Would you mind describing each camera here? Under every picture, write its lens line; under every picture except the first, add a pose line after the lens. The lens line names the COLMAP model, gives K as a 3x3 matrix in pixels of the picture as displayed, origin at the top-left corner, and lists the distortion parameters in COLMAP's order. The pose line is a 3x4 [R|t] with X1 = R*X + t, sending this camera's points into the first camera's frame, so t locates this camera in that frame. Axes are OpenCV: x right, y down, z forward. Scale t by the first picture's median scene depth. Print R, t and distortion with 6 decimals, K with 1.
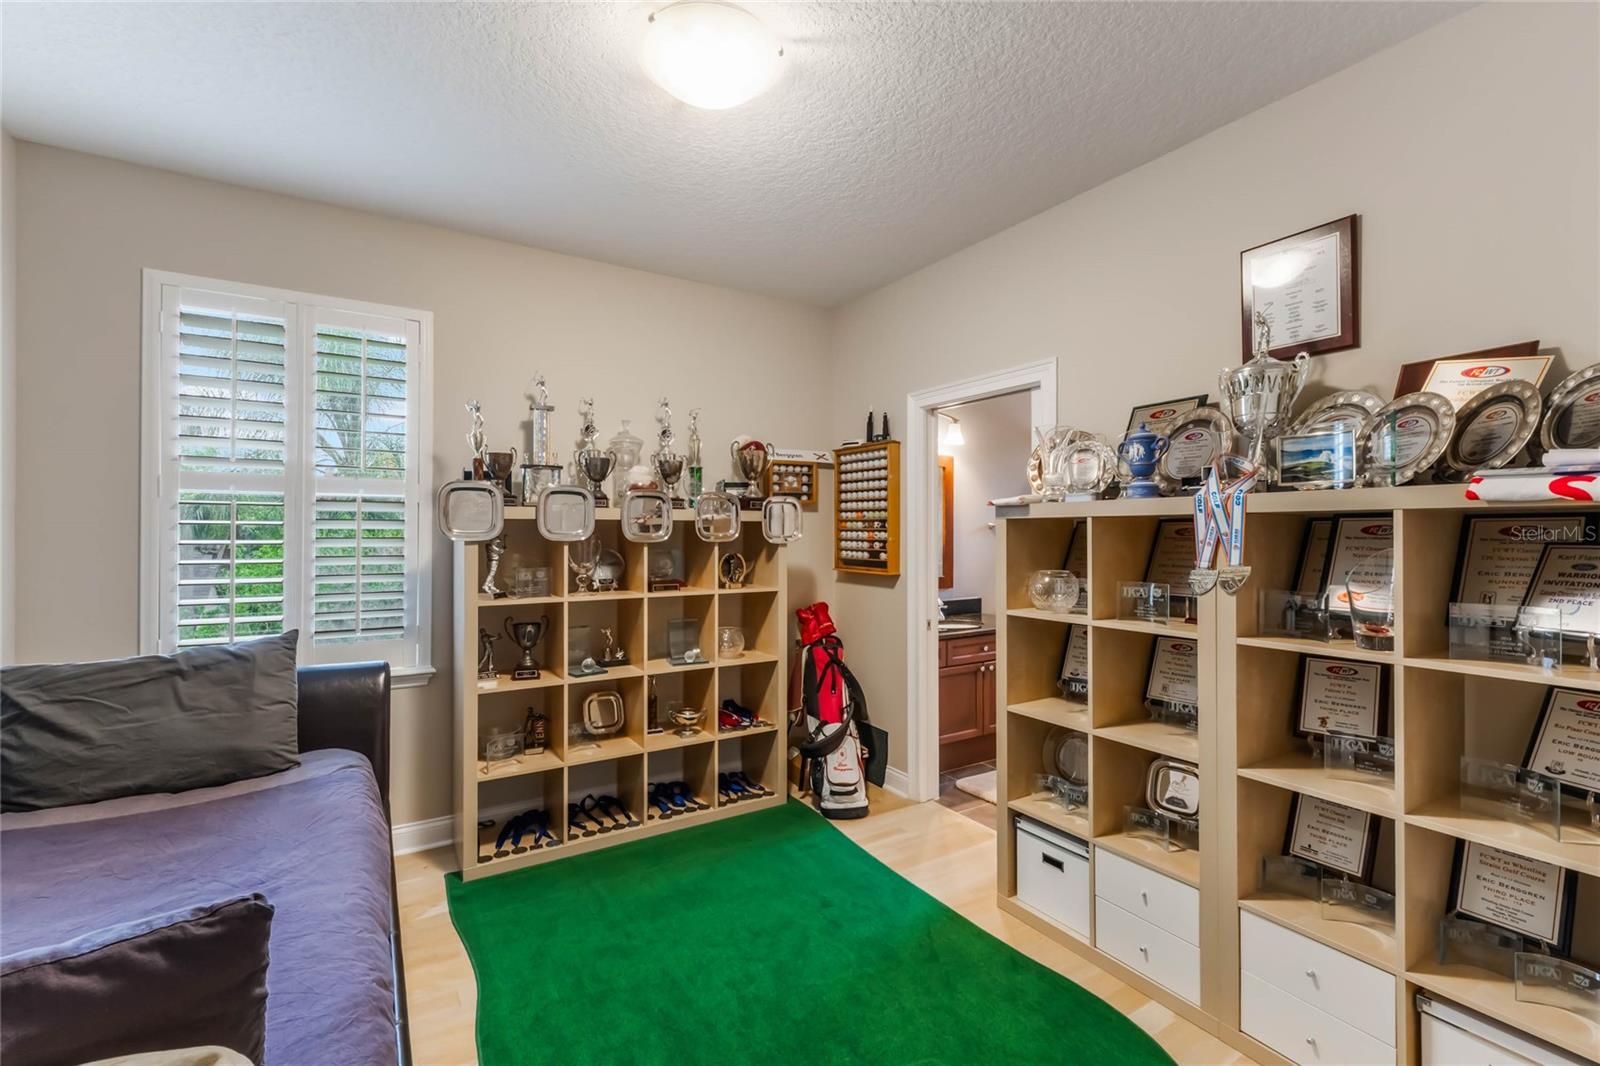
lens RADIAL K [[704.3, 0, 800.9], [0, 704.3, 527.9], [0, 0, 1]] dist [-0.011284, 0.001342]
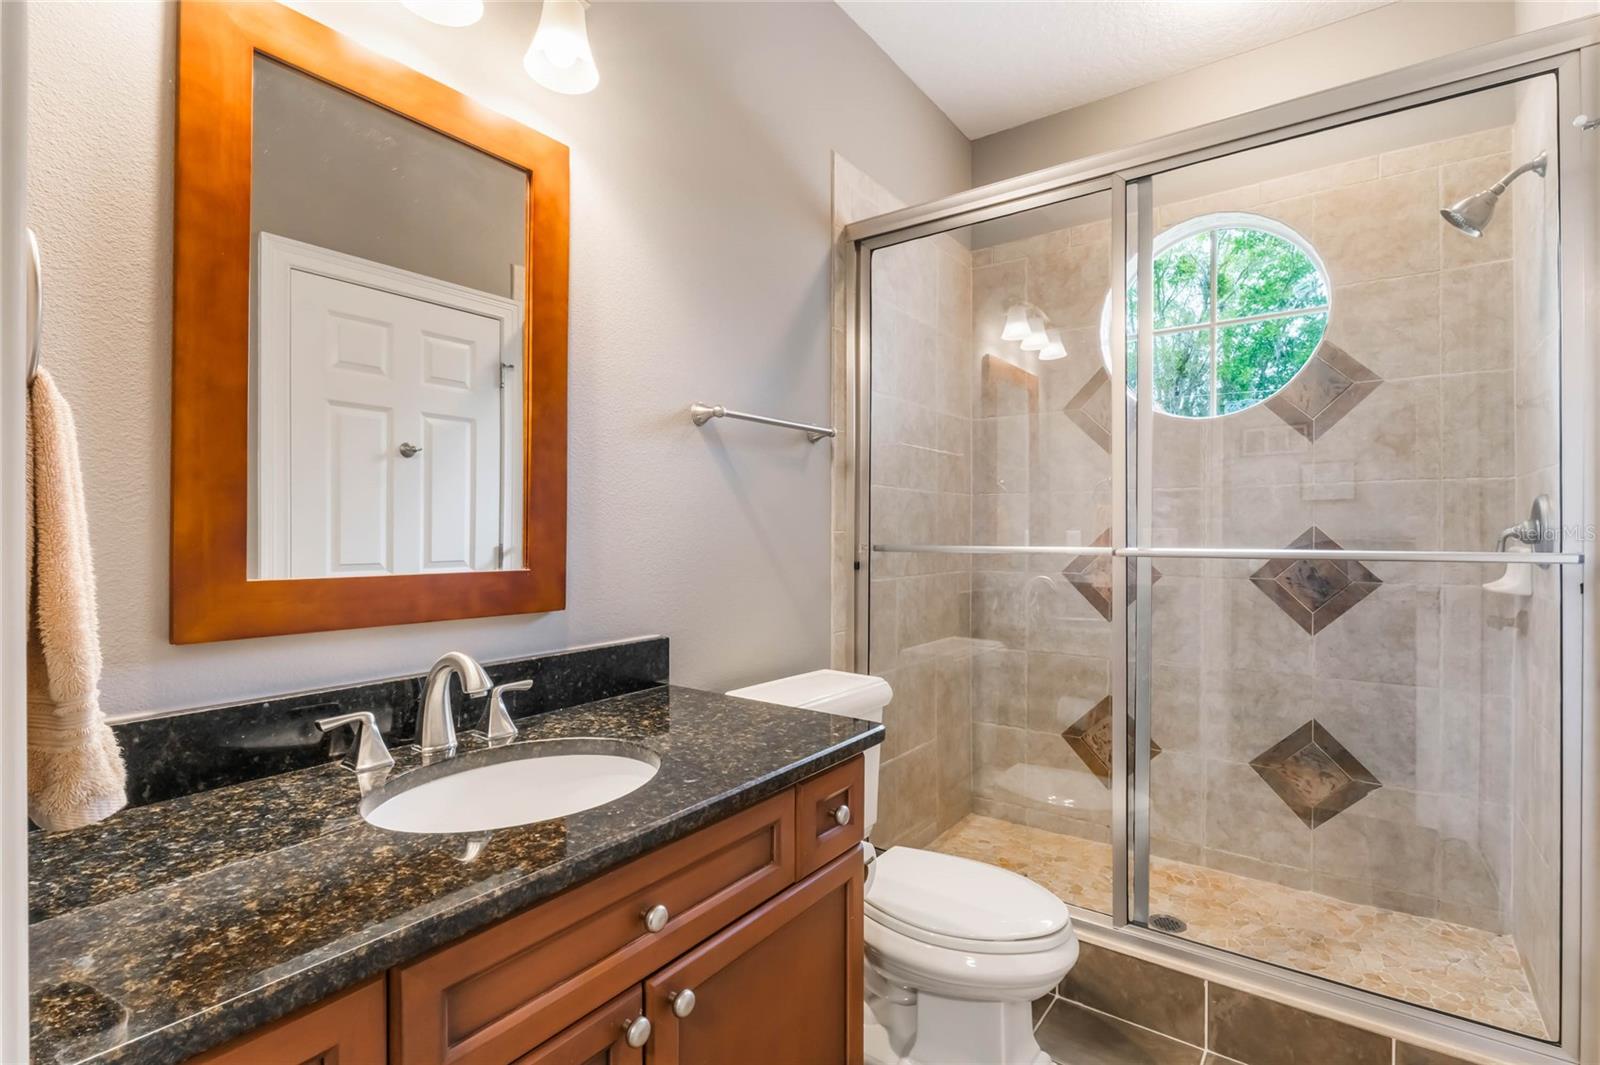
lens RADIAL K [[731.2, 0, 800.9], [0, 731.2, 535.0], [0, 0, 1]] dist [-0.011507, 0.001582]
pose [[0.926916, 0.004990, 0.375237, 0.193220], [-0.005672, 0.999984, 0.000712, 0.054245], [-0.375227, -0.002788, 0.926929, 0.688838]]
